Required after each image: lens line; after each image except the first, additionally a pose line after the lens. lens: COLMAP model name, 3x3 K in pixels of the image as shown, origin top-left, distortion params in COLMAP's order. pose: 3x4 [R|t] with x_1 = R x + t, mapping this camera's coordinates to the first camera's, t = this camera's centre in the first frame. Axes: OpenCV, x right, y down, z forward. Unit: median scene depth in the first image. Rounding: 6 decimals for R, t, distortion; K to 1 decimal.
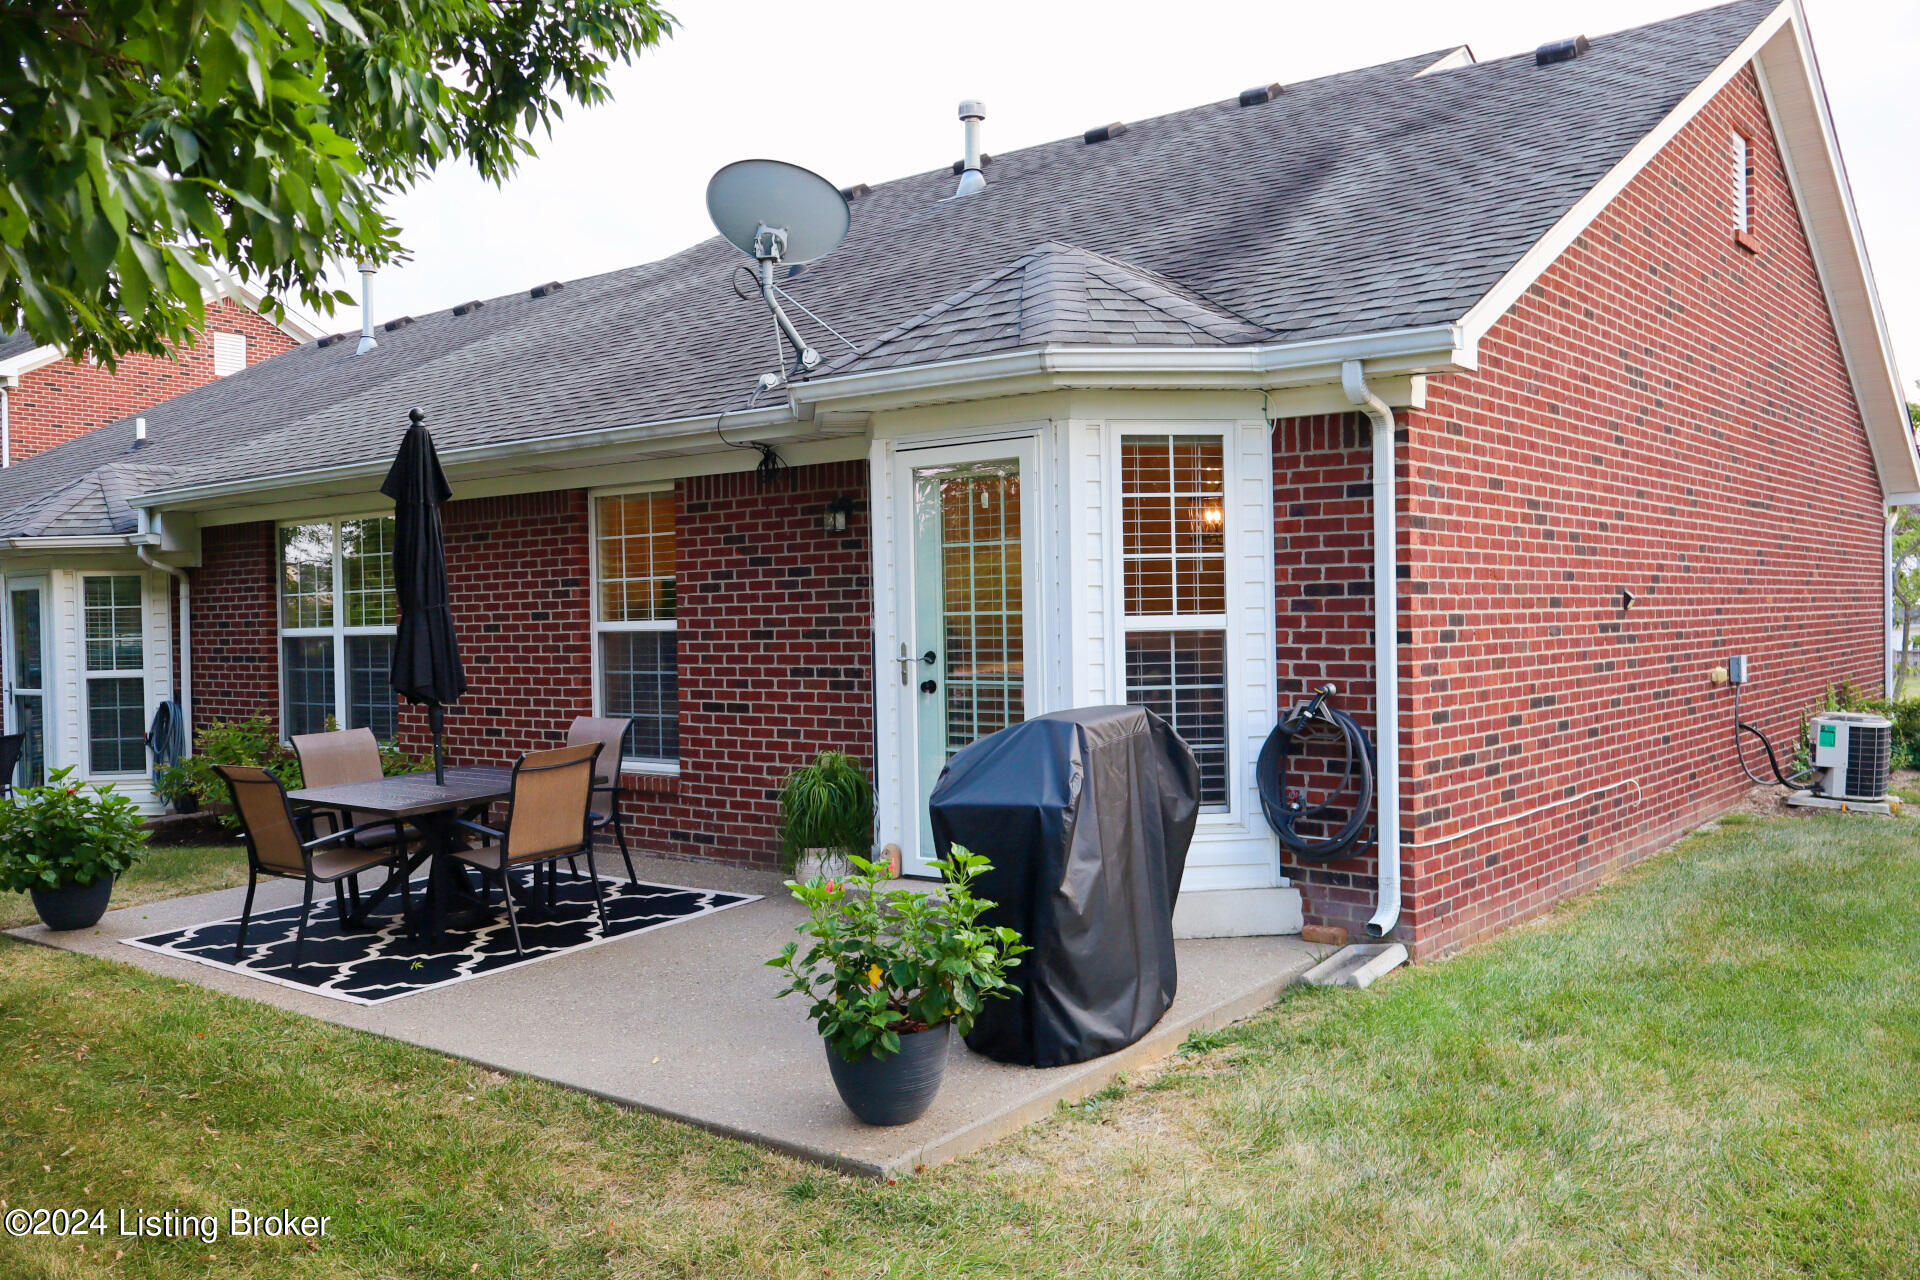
lens RADIAL K [[1603.8, 0, 963.7], [0, 1603.8, 638.7], [0, 0, 1]] dist [-0.016938, 0.010570]
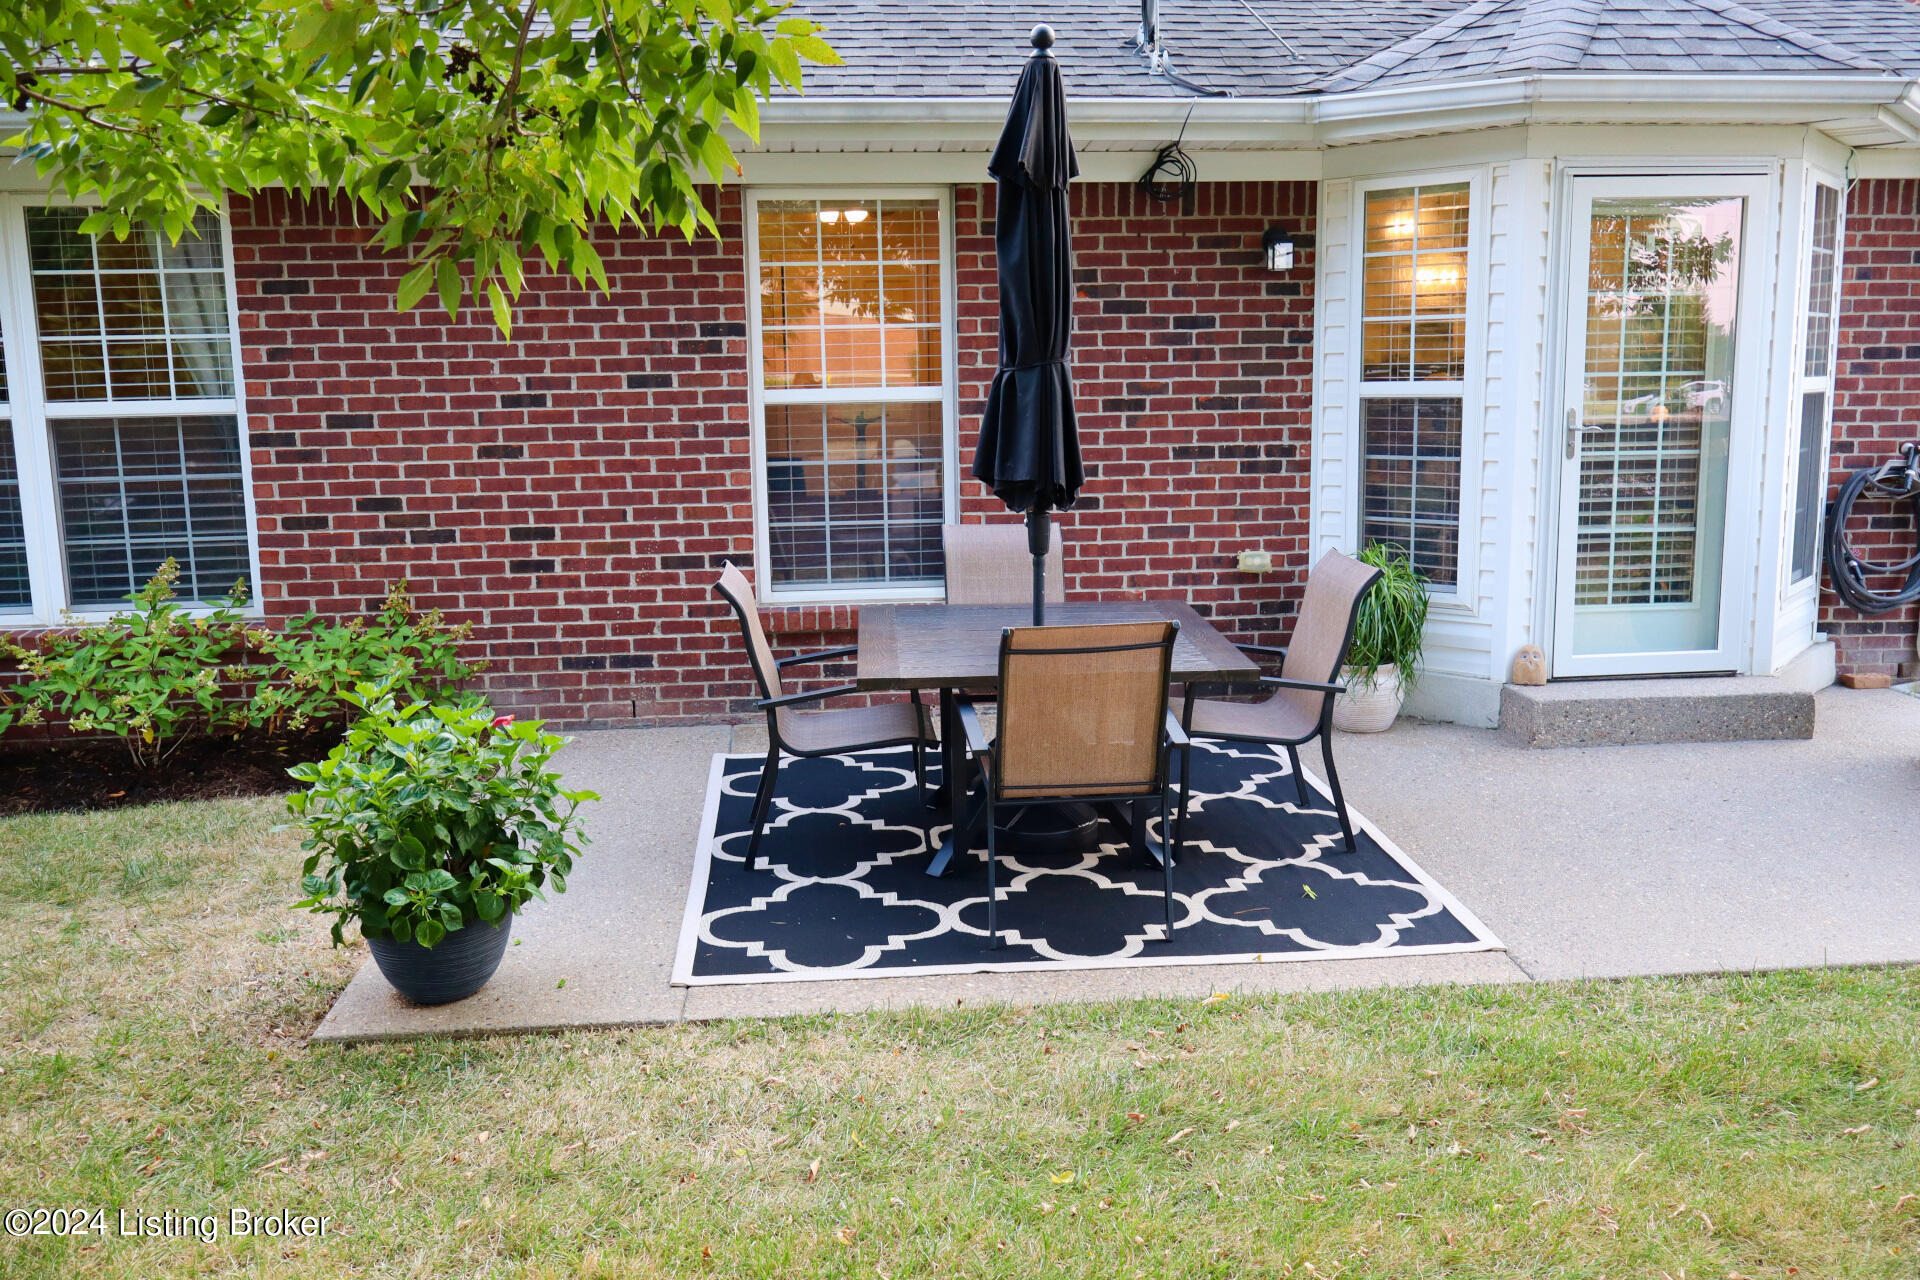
lens RADIAL K [[1603.8, 0, 961.7], [0, 1603.8, 645.8], [0, 0, 1]] dist [-0.016938, 0.010570]
pose [[0.726451, -0.106236, 0.678957, -0.919504], [0.014425, 0.990118, 0.139490, 0.004348], [-0.687067, -0.091539, 0.720805, 0.640269]]
